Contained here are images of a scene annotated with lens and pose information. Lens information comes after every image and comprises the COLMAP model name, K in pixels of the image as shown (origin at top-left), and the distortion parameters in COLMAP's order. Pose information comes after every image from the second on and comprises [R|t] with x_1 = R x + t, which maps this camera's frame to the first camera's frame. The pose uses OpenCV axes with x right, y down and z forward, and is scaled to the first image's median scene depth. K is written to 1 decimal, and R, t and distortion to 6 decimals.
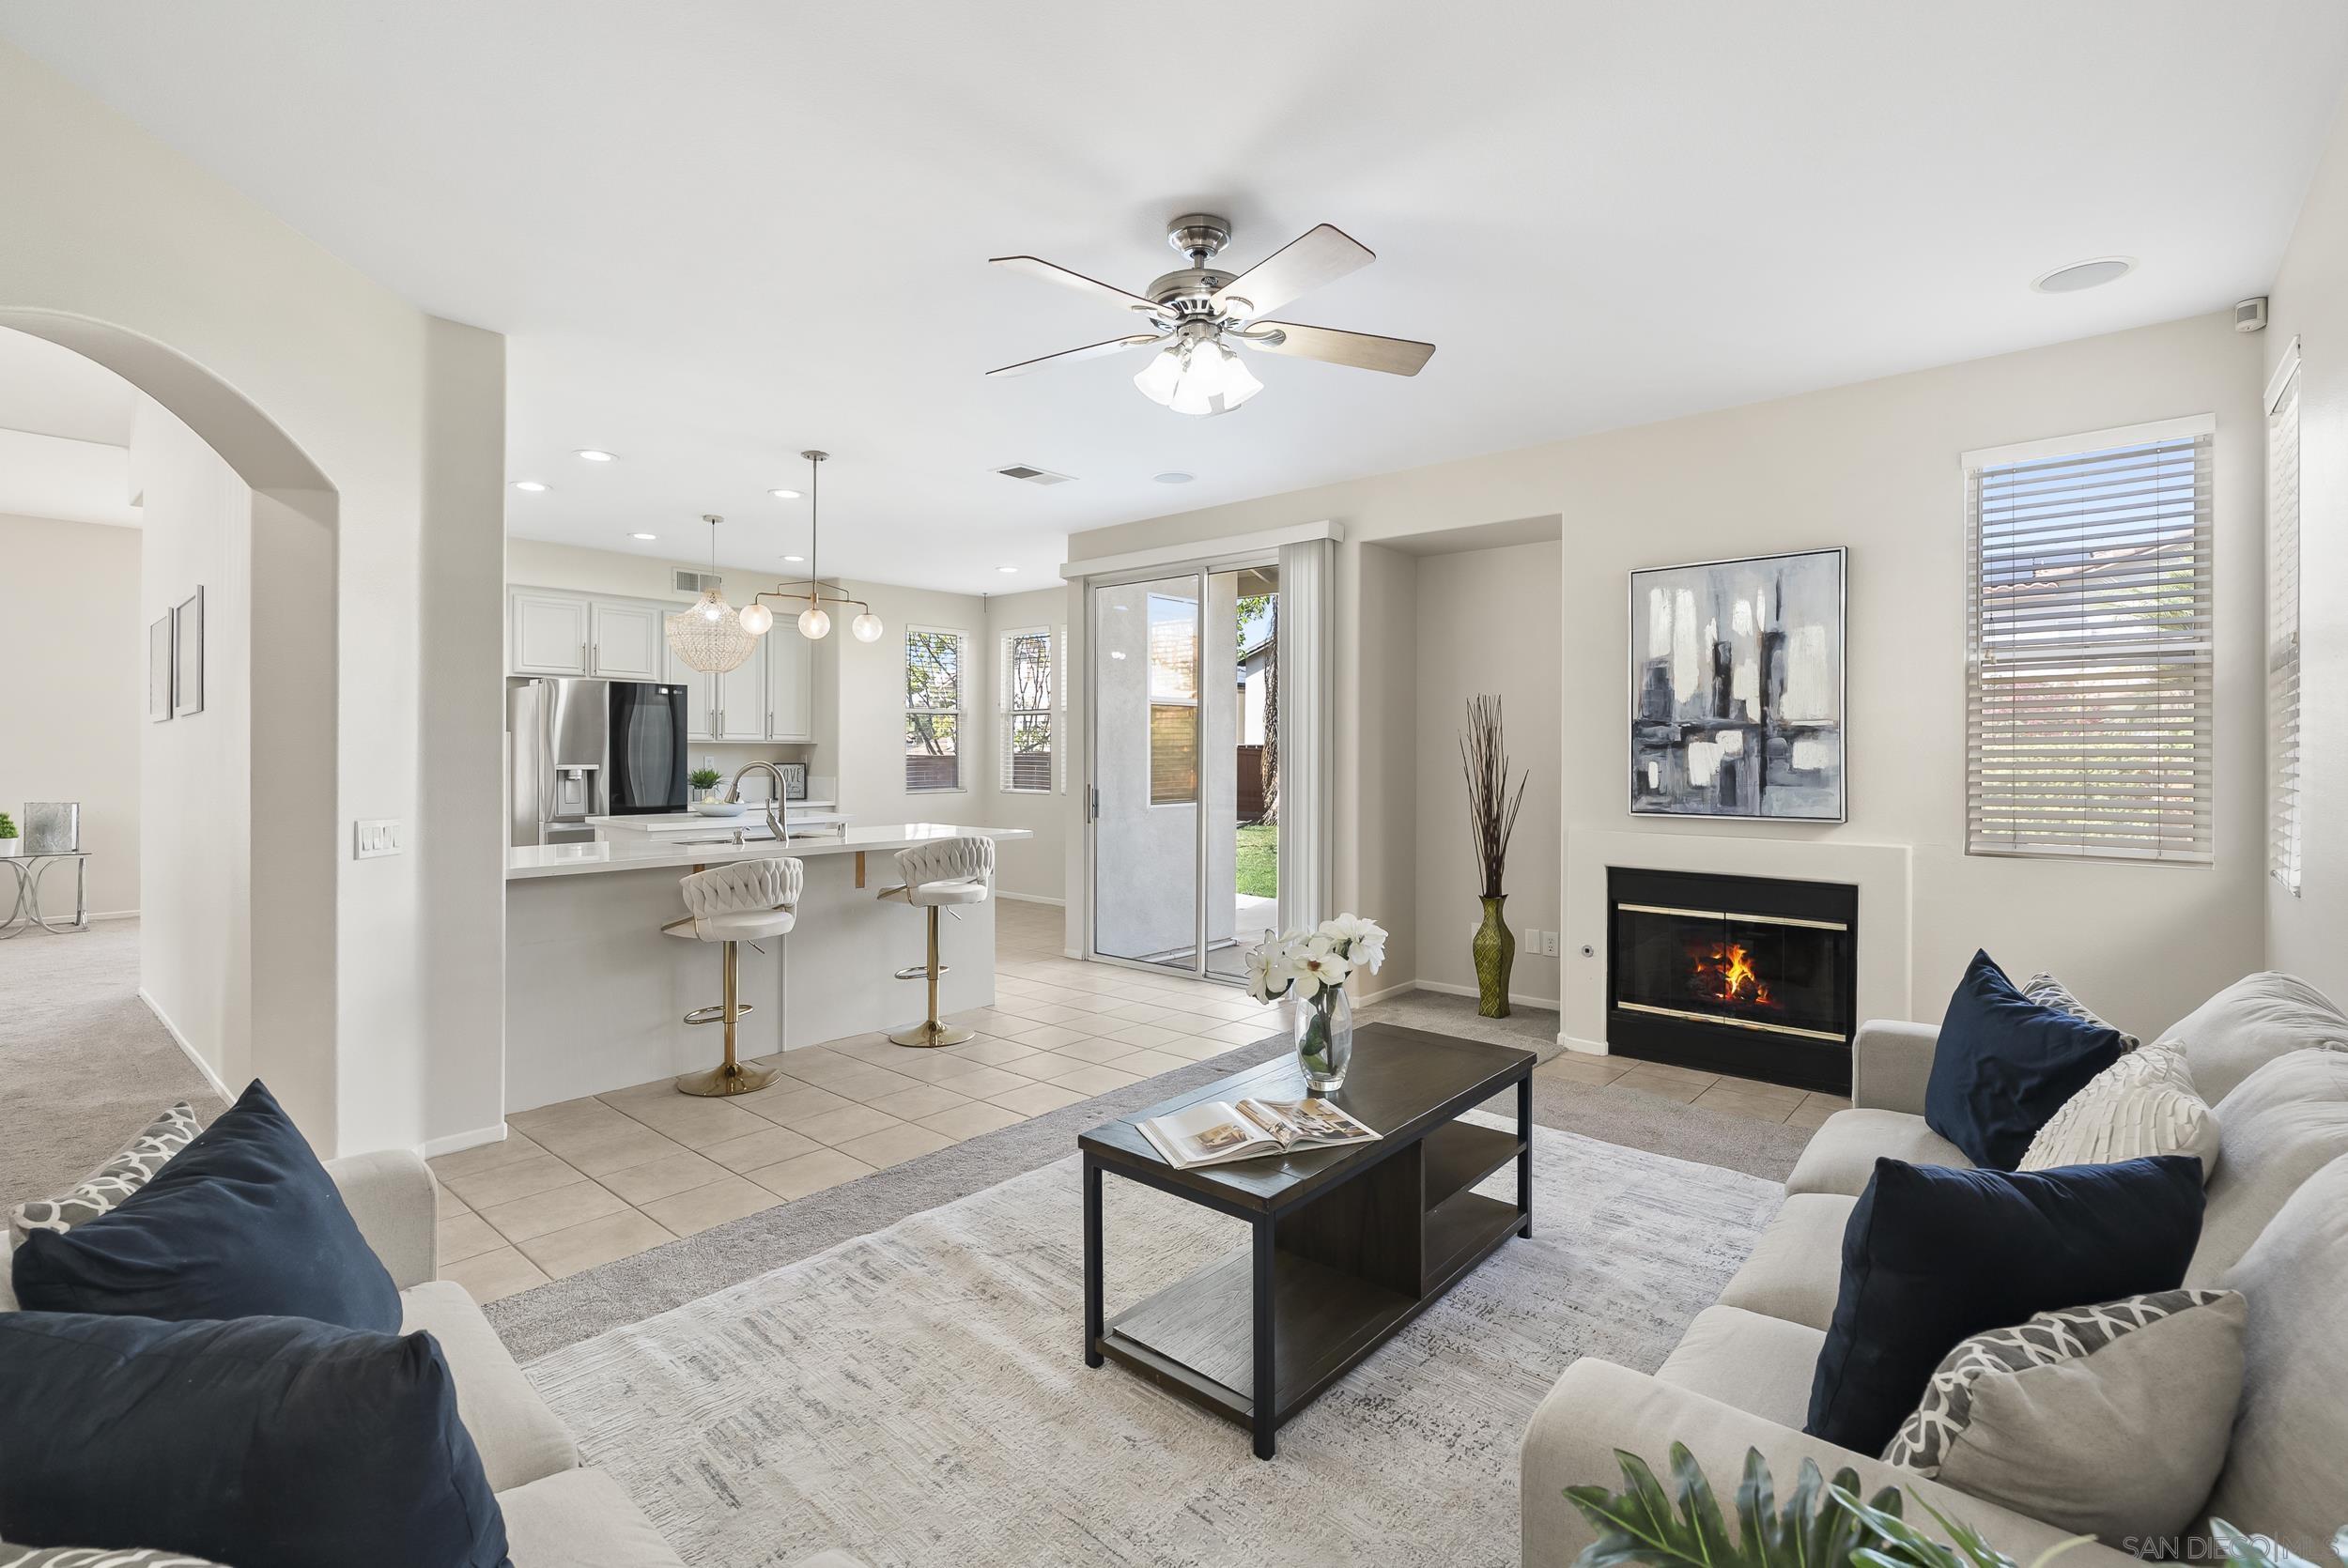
lens RADIAL K [[1068.0, 0, 1173.1], [0, 1068.0, 759.8], [0, 0, 1]] dist [0.000700, -0.000007]
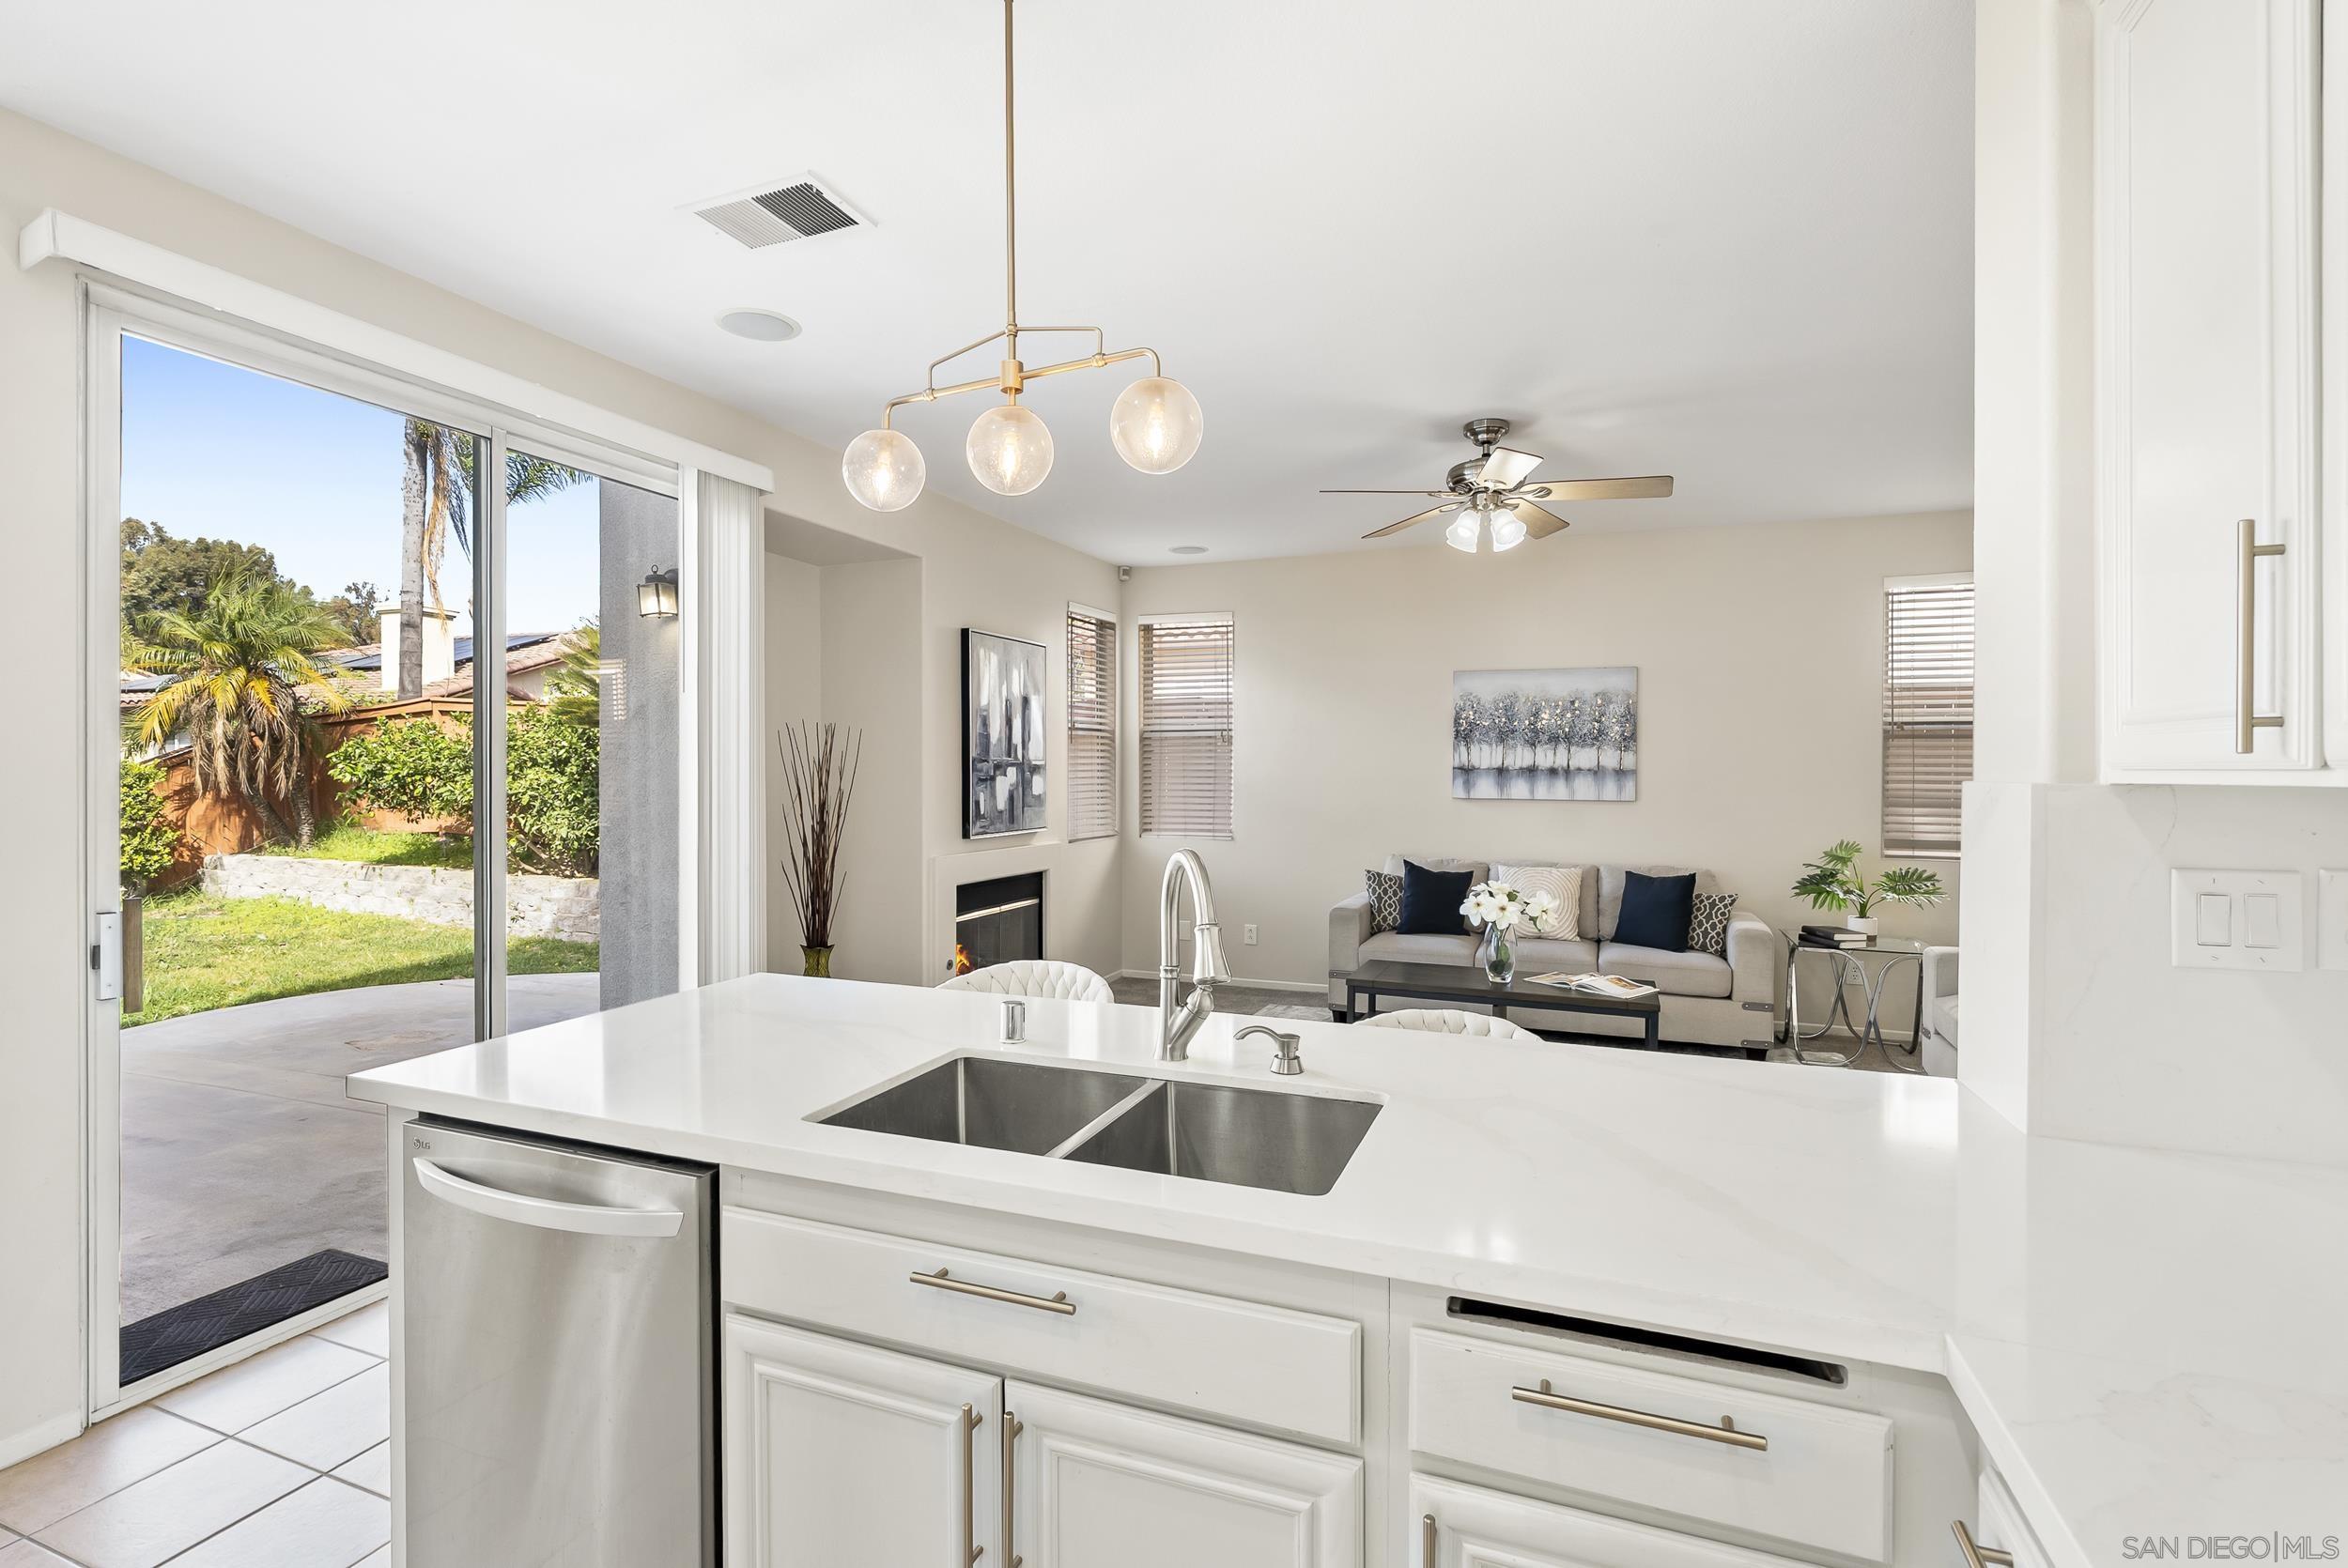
lens RADIAL K [[1068.0, 0, 1172.4], [0, 1068.0, 786.8], [0, 0, 1]] dist [0.000700, -0.000007]
pose [[-0.323283, -0.017987, 0.946131, -0.789494], [0.002316, 0.999801, 0.019799, -0.028566], [-0.946299, 0.008592, -0.323178, 1.231258]]
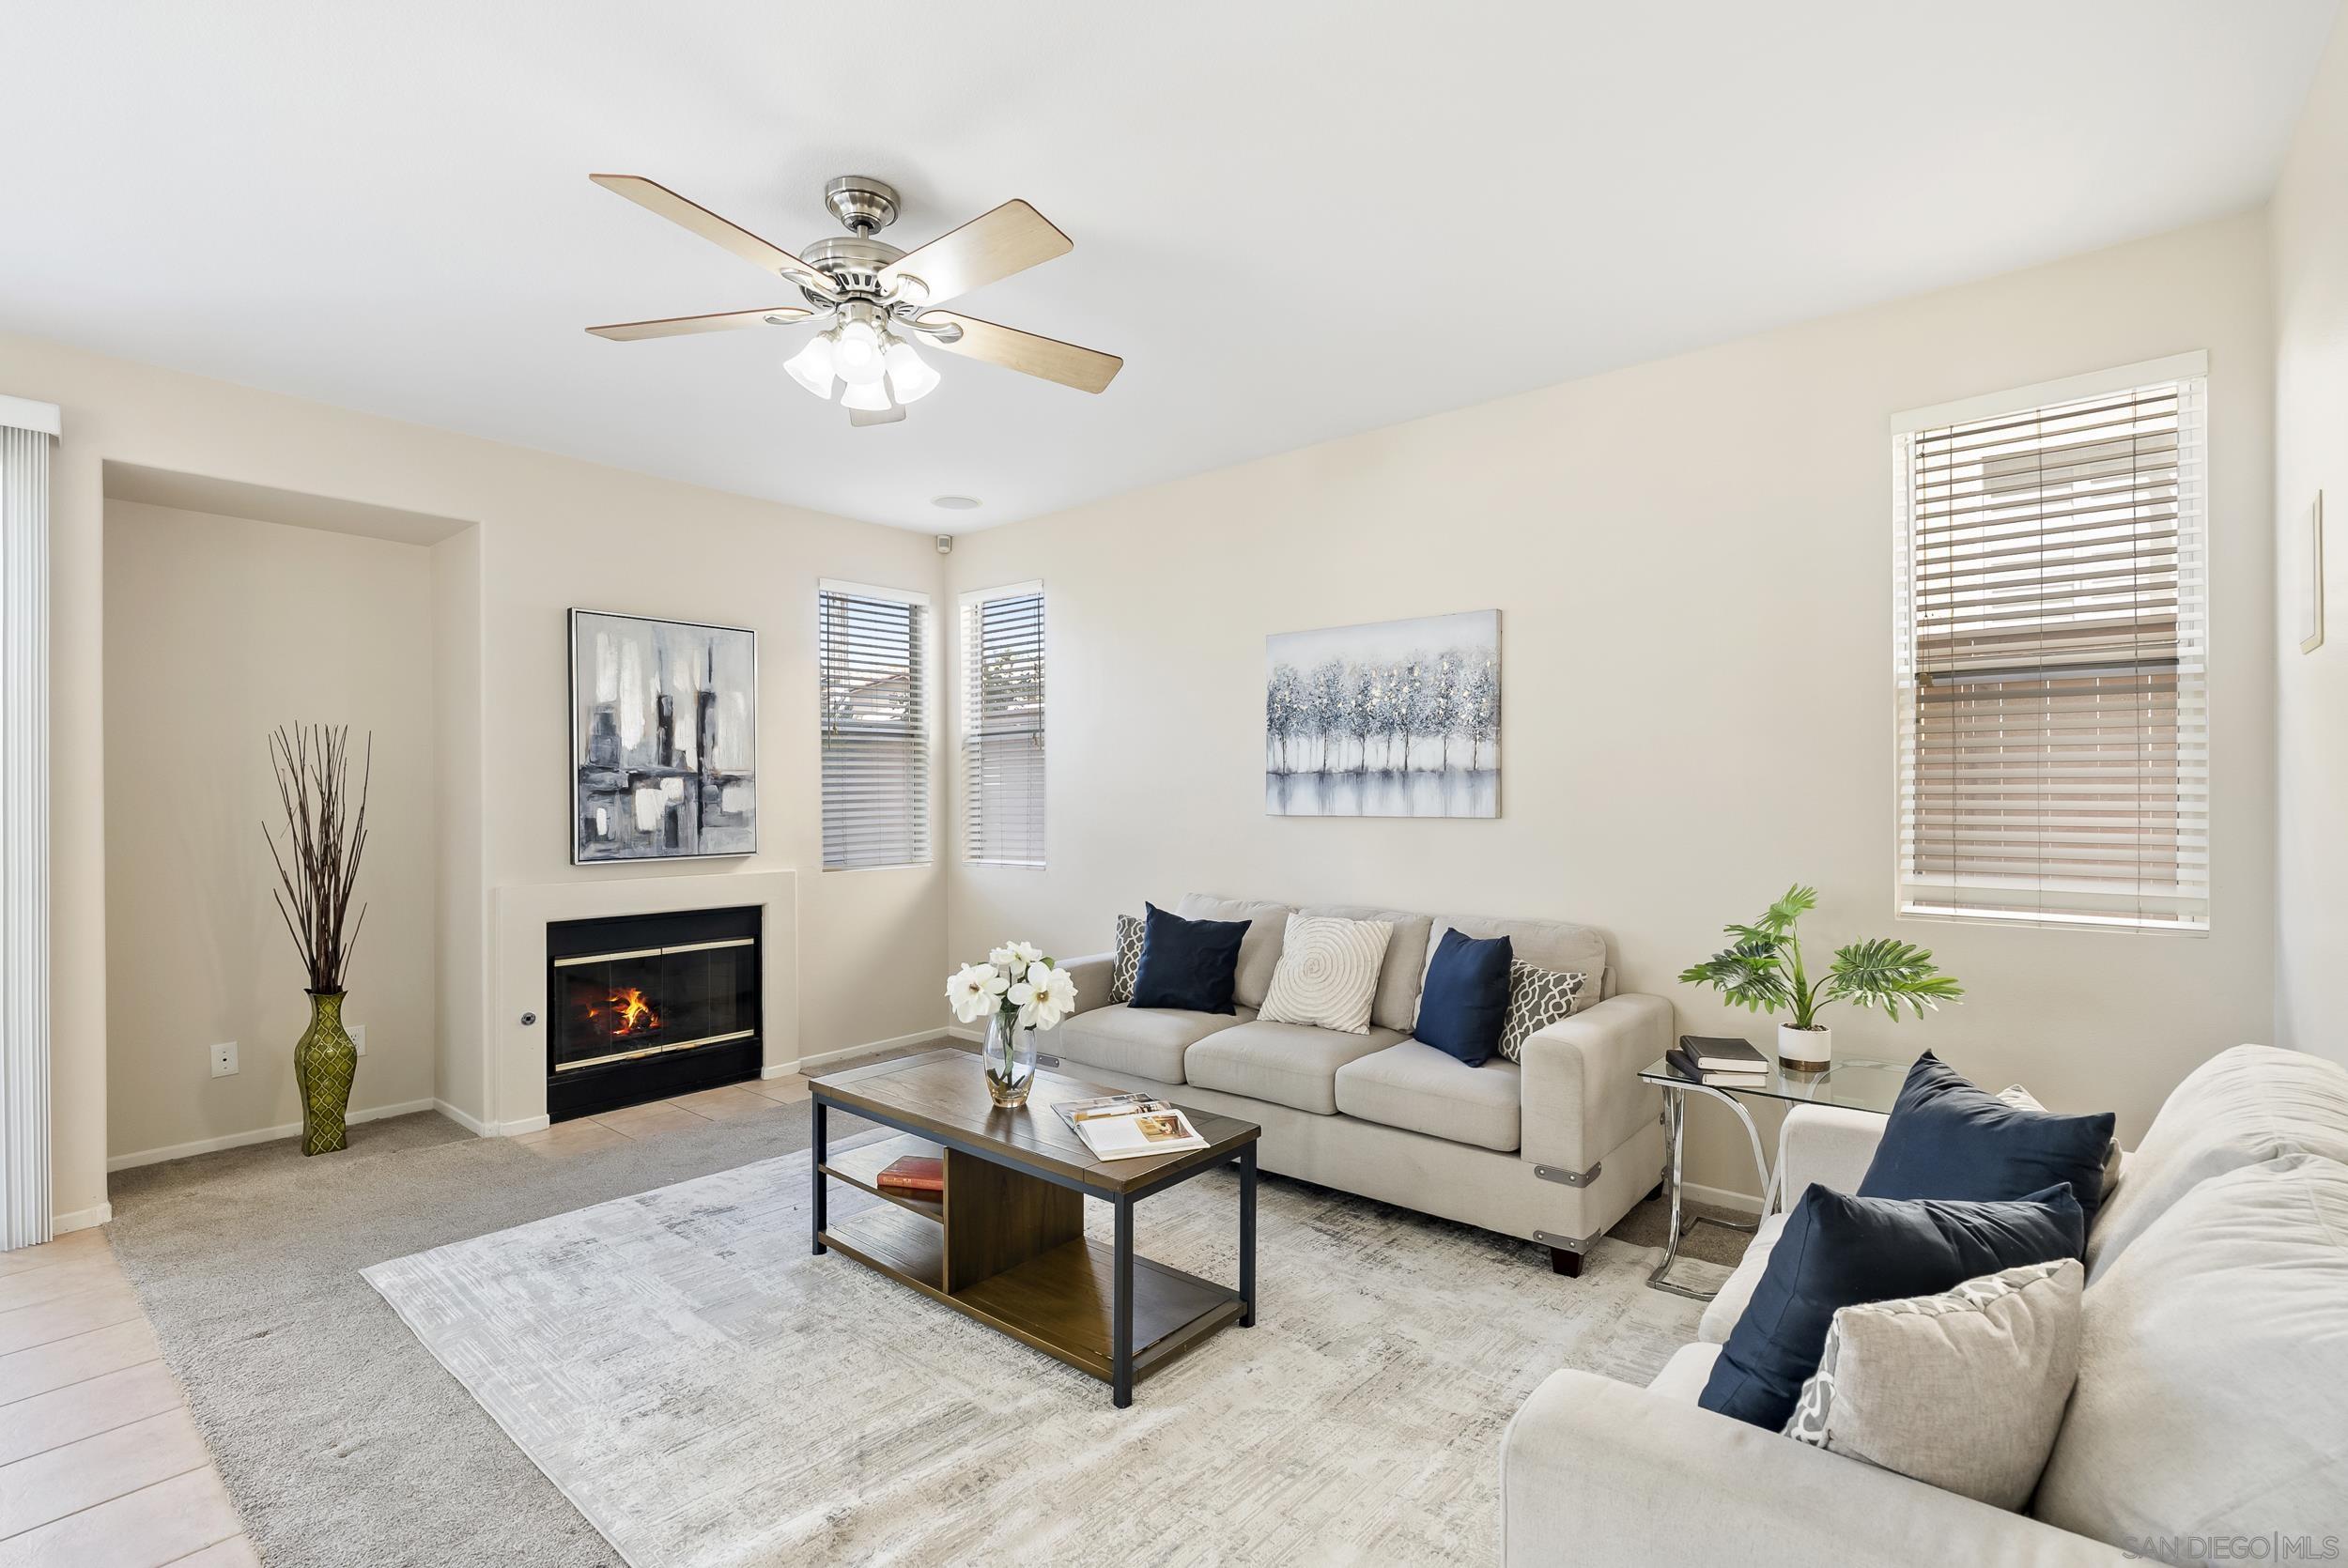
lens RADIAL K [[1068.0, 0, 1176.5], [0, 1068.0, 792.8], [0, 0, 1]] dist [0.000700, -0.000007]
pose [[-0.007005, 0.001345, 0.999975, -0.561885], [0.012610, 0.999920, -0.001256, -0.004617], [-0.999896, 0.012601, -0.007021, 0.493402]]
